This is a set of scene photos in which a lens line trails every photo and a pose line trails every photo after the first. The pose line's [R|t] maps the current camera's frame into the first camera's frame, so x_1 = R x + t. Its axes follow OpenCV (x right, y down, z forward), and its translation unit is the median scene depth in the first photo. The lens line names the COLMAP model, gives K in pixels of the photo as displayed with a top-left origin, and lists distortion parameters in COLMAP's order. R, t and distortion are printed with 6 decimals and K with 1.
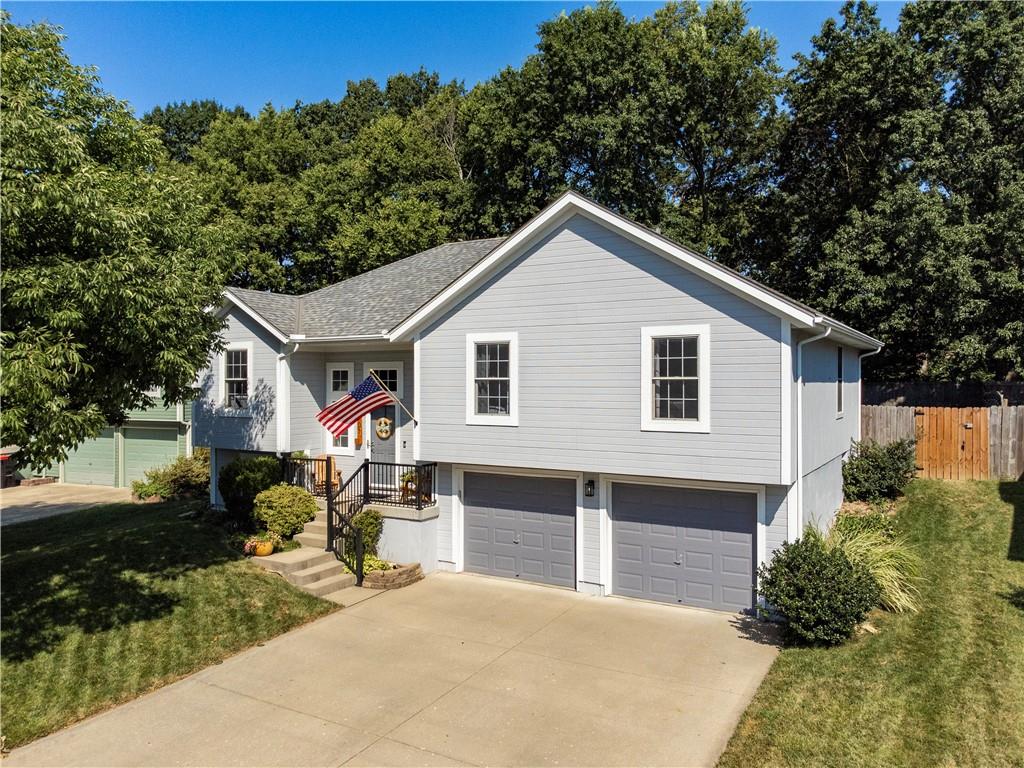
lens RADIAL K [[765.9, 0, 508.7], [0, 765.9, 383.3], [0, 0, 1]] dist [0.011142, 0.021336]
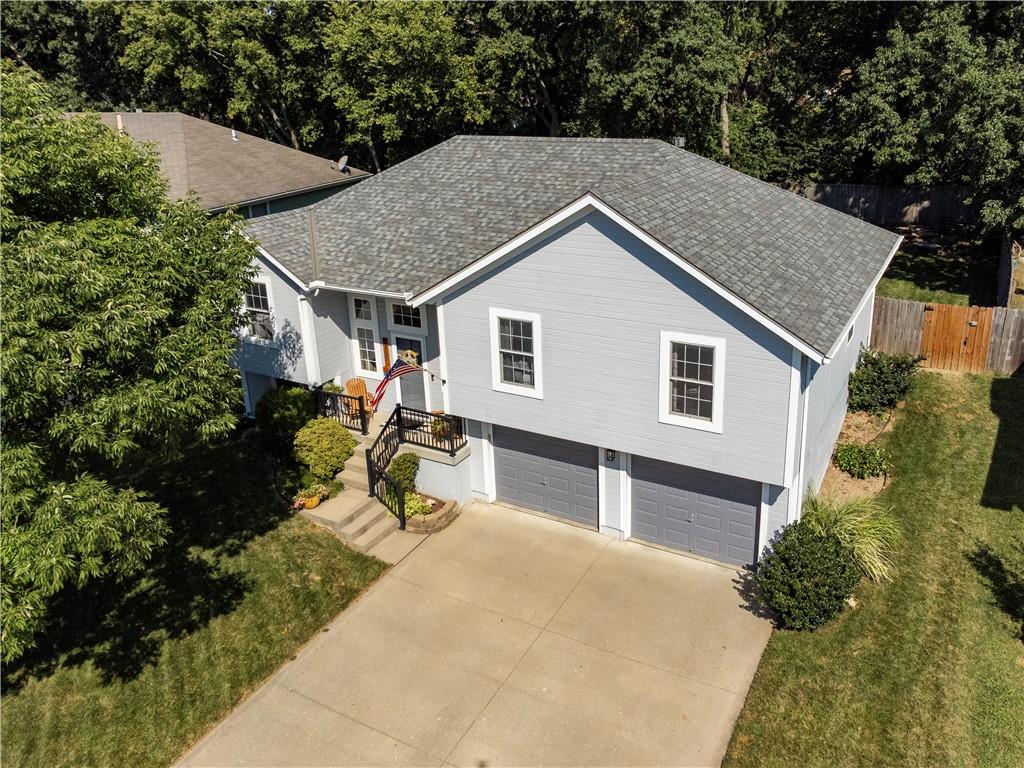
lens RADIAL K [[793.9, 0, 550.3], [0, 793.9, 320.0], [0, 0, 1]] dist [0.019757, -0.007640]
pose [[0.999121, -0.034181, 0.024254, -0.000209], [0.025398, 0.954105, 0.298394, -0.374167], [-0.033340, -0.297516, 0.954135, -0.008971]]
